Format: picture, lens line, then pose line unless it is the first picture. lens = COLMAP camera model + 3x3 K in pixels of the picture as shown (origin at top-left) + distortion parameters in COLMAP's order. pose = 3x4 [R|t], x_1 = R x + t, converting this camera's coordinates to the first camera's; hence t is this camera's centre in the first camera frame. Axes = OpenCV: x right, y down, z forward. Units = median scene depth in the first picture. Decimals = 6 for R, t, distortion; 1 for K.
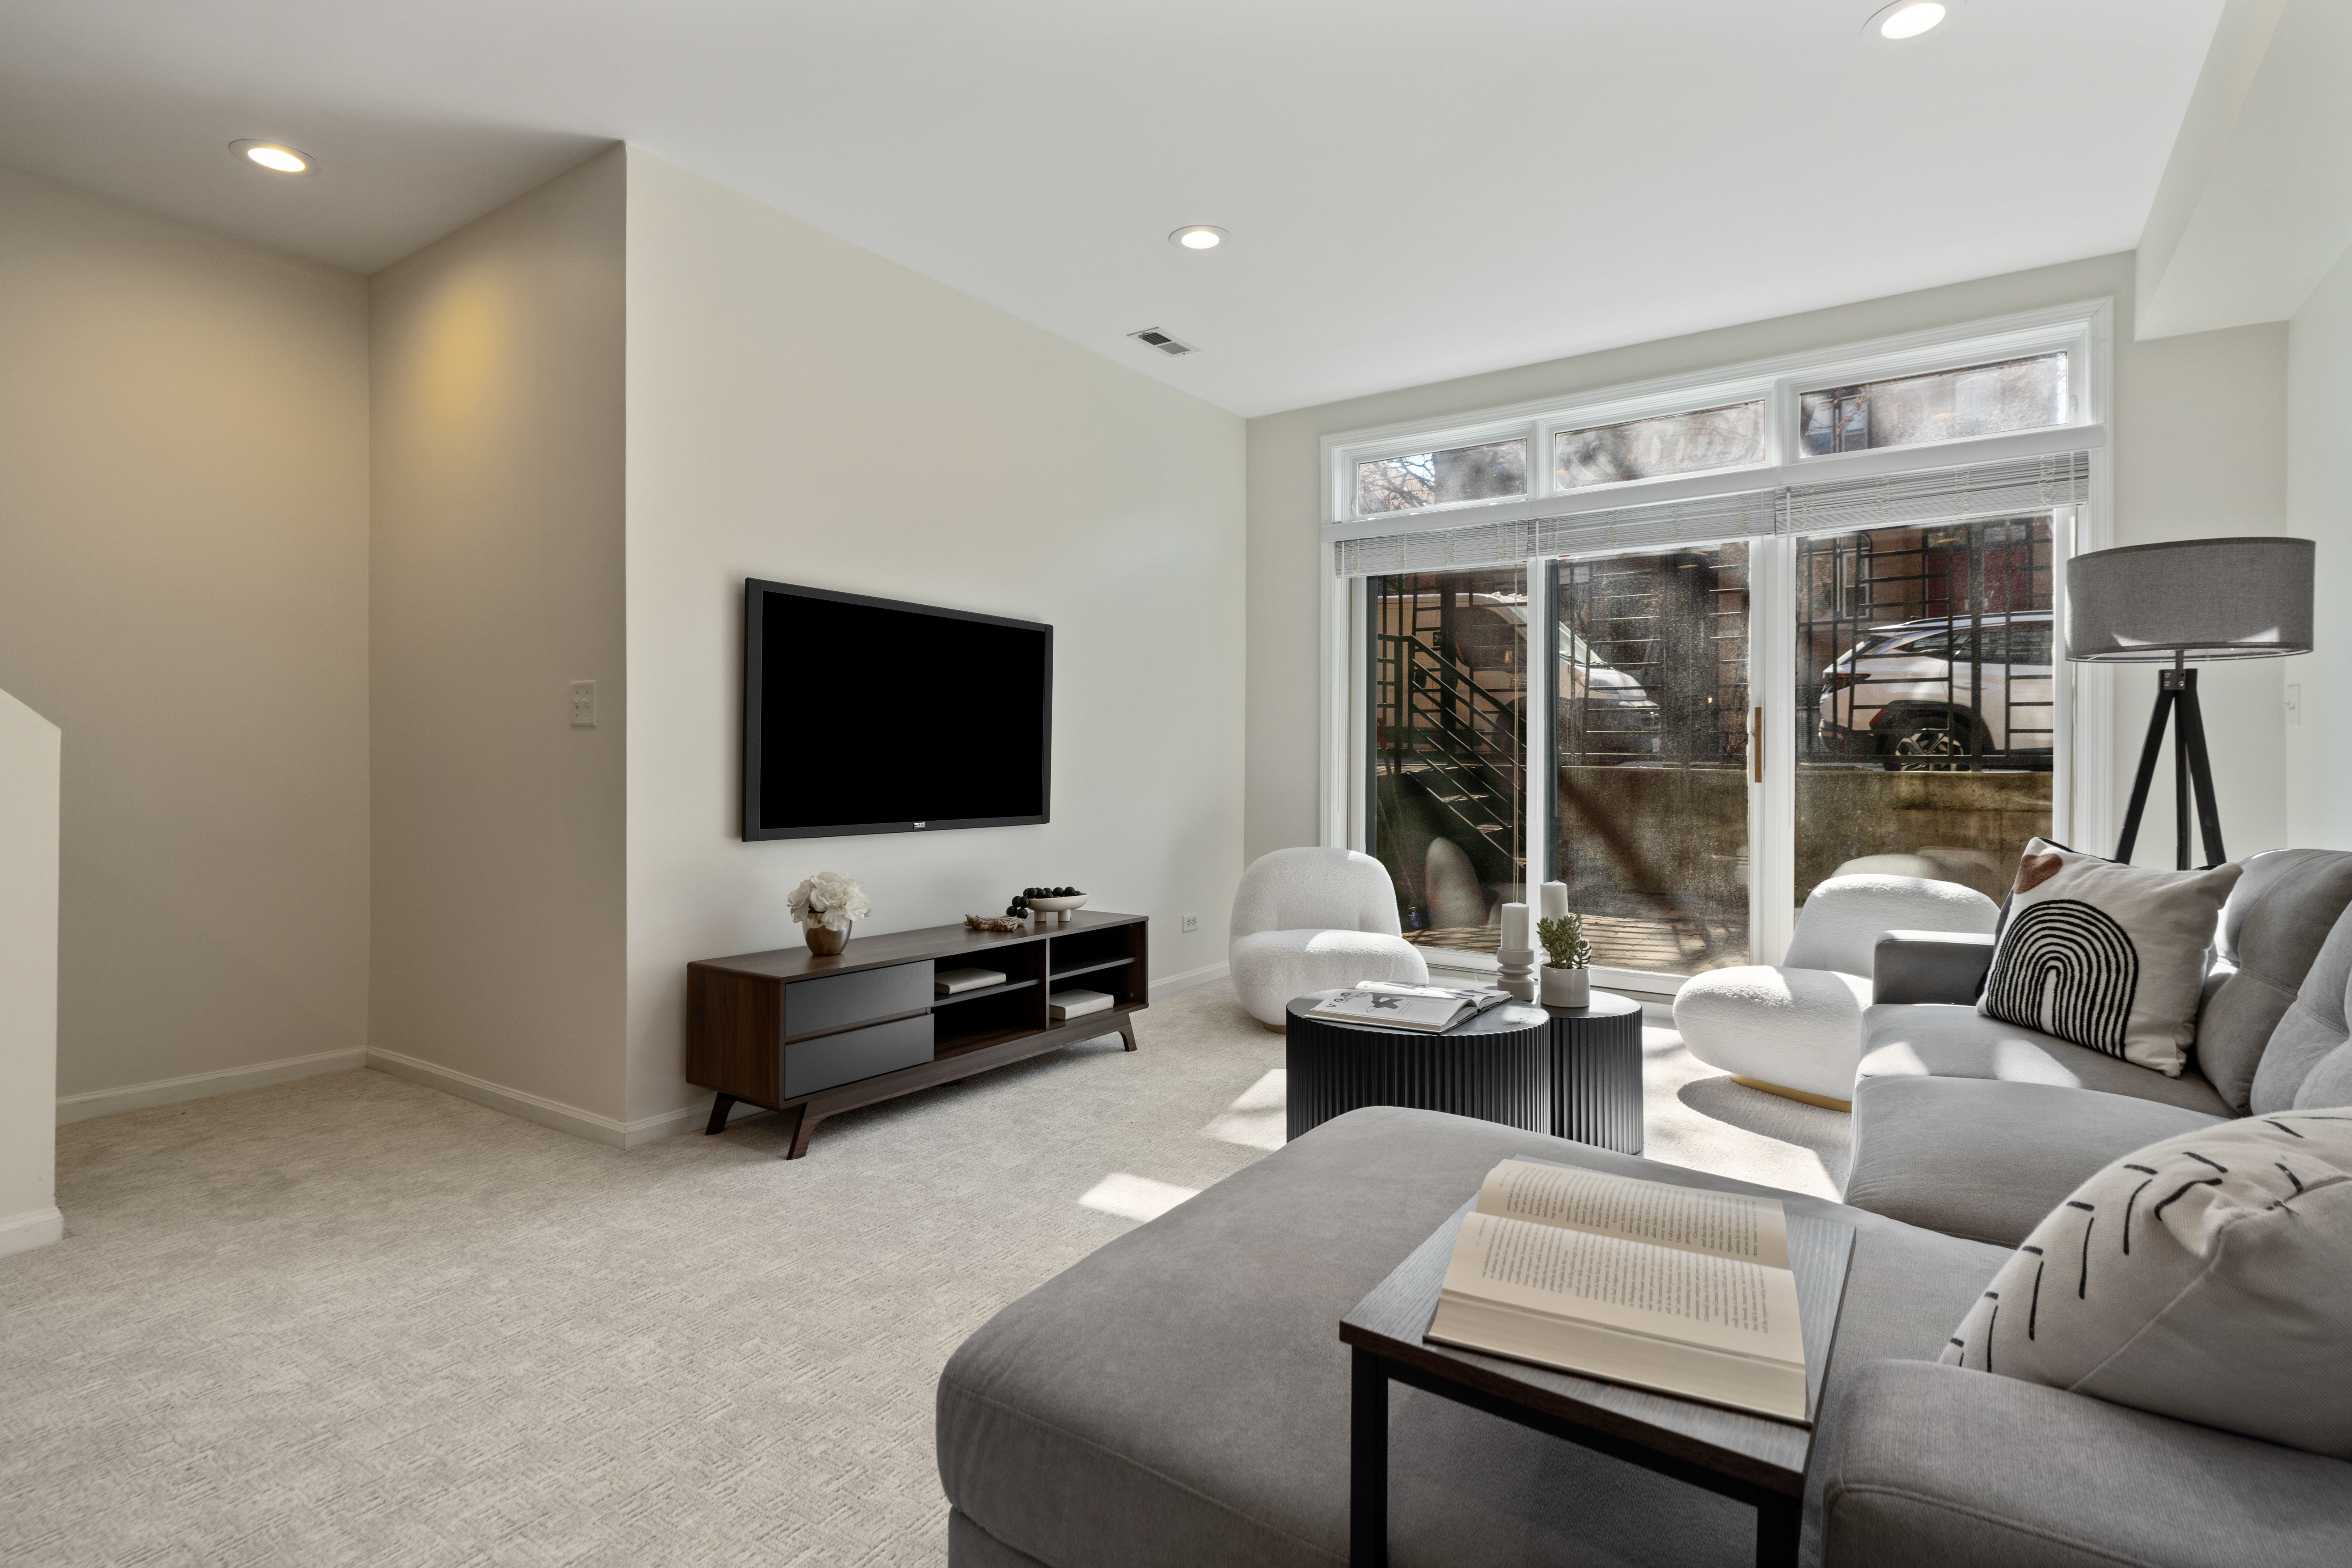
lens RADIAL K [[1132.1, 0, 1180.1], [0, 1132.1, 765.0], [0, 0, 1]] dist [-0.007247, 0.000512]
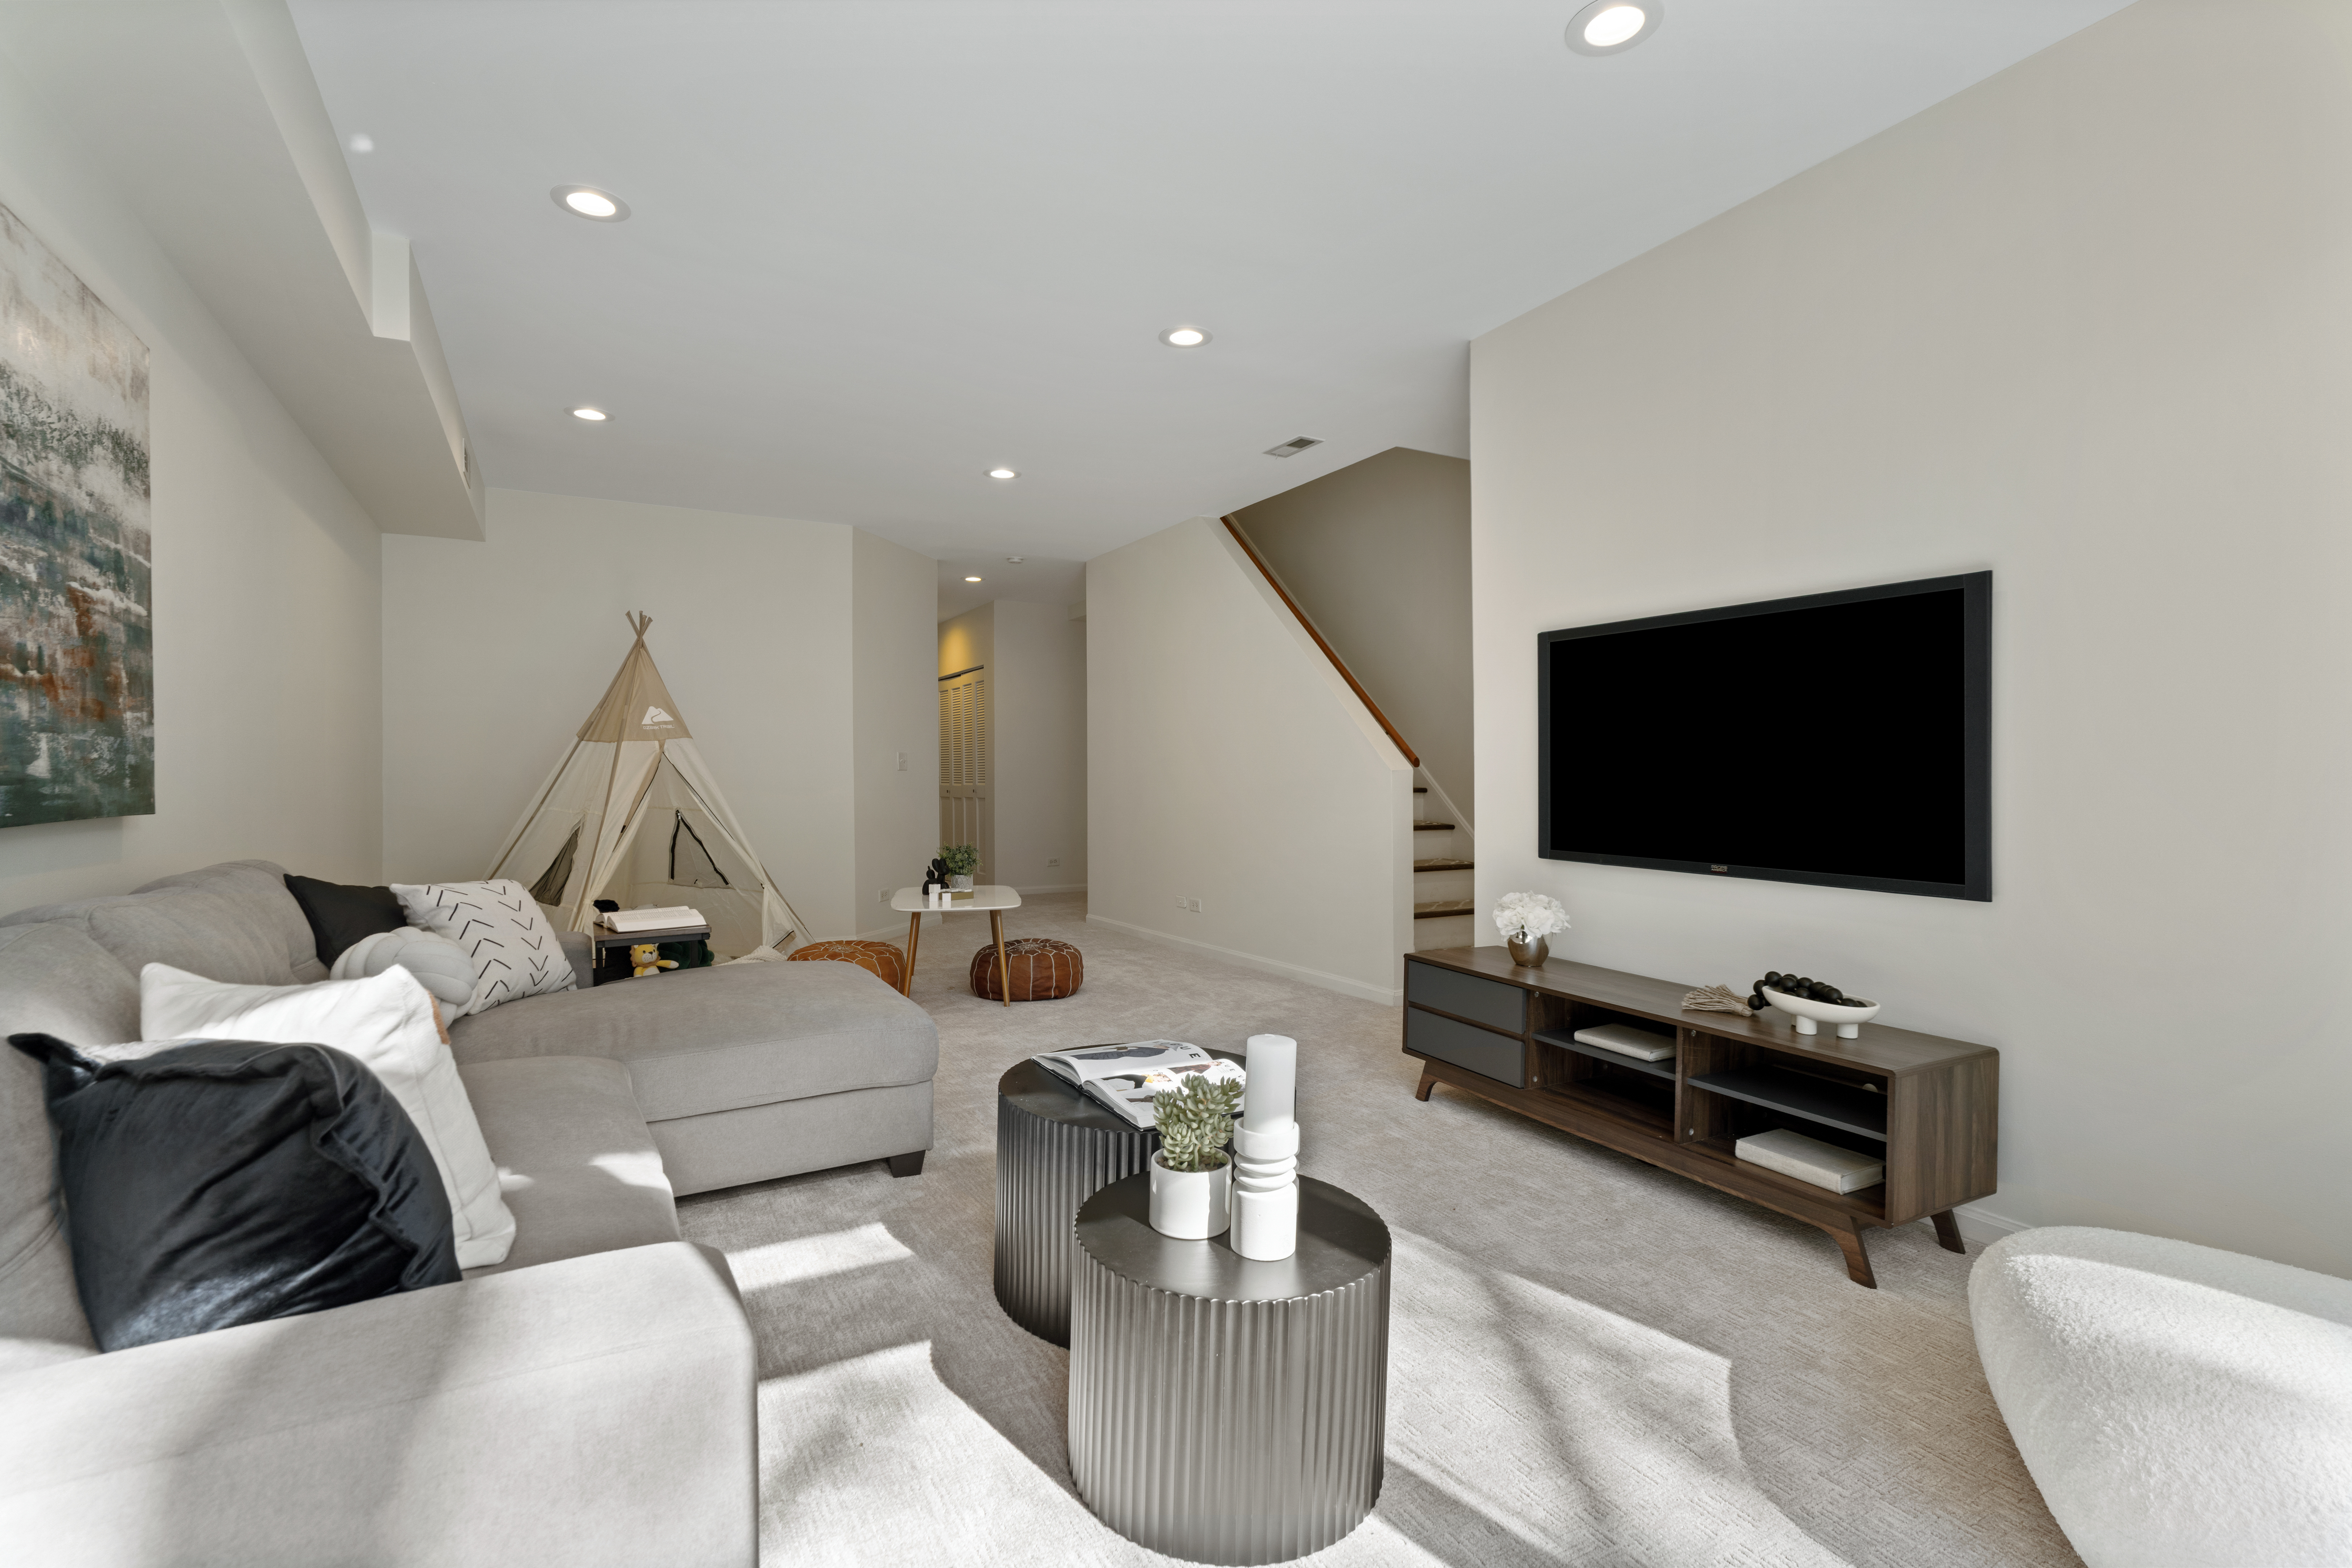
lens RADIAL K [[1084.9, 0, 1176.9], [0, 1084.9, 770.5], [0, 0, 1]] dist [-0.002289, 0.000769]
pose [[-0.465978, 0.003252, -0.884790, 0.678040], [0.004590, 0.999989, 0.001258, -0.023336], [0.884784, -0.003475, -0.465988, 1.017655]]
